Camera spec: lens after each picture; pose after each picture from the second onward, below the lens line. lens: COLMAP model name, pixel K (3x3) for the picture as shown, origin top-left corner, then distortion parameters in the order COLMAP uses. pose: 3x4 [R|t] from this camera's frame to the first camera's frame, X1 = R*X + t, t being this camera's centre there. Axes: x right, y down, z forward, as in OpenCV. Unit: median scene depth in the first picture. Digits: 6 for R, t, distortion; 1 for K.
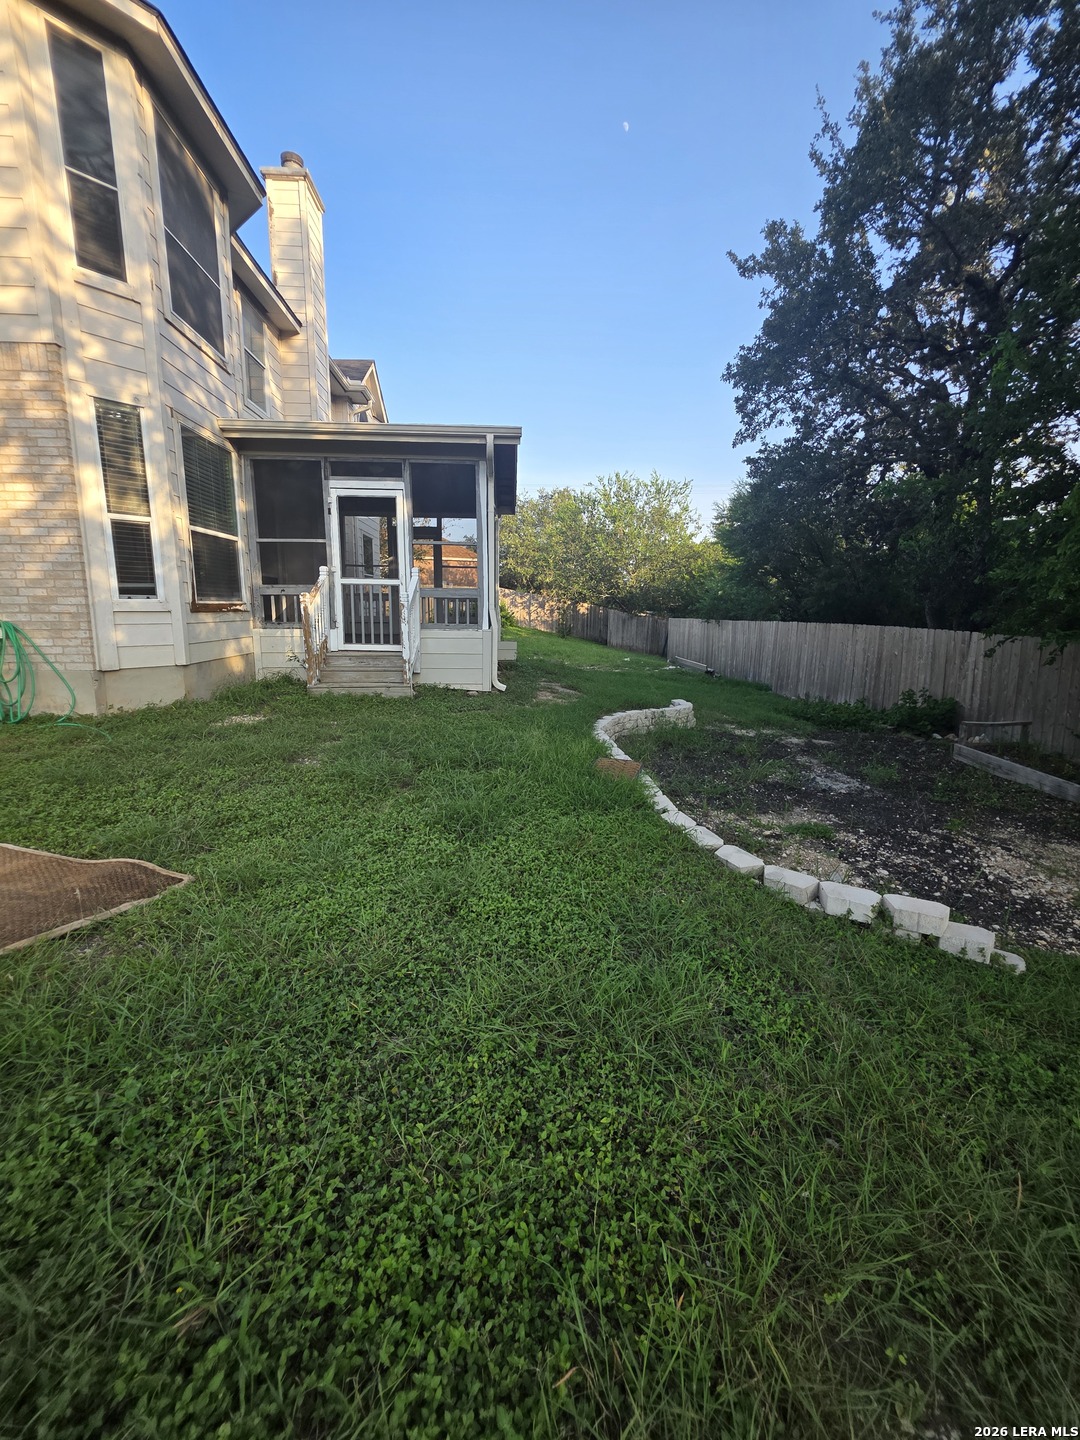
lens RADIAL K [[582.8, 0, 534.1], [0, 582.8, 718.2], [0, 0, 1]] dist [-0.000116, 0.001134]
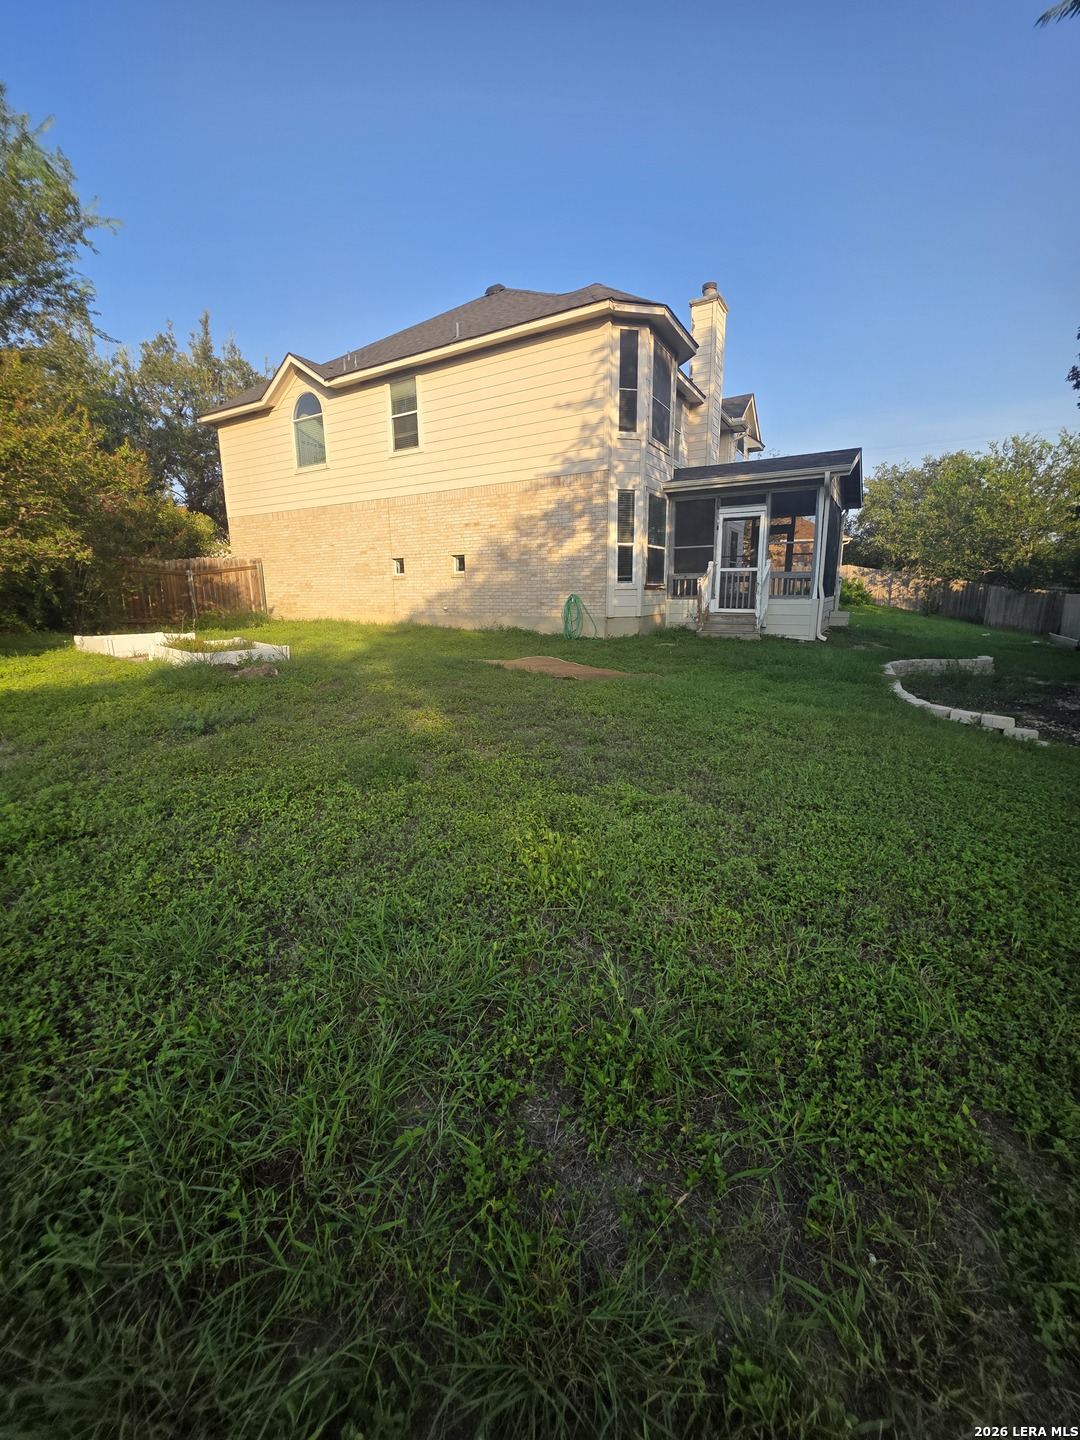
lens RADIAL K [[582.8, 0, 535.2], [0, 582.8, 709.3], [0, 0, 1]] dist [-0.000116, 0.001134]
pose [[0.838619, 0.089899, -0.537249, 0.155841], [-0.083168, 0.995855, 0.036817, 0.145509], [0.538332, 0.013807, 0.842620, -0.692963]]
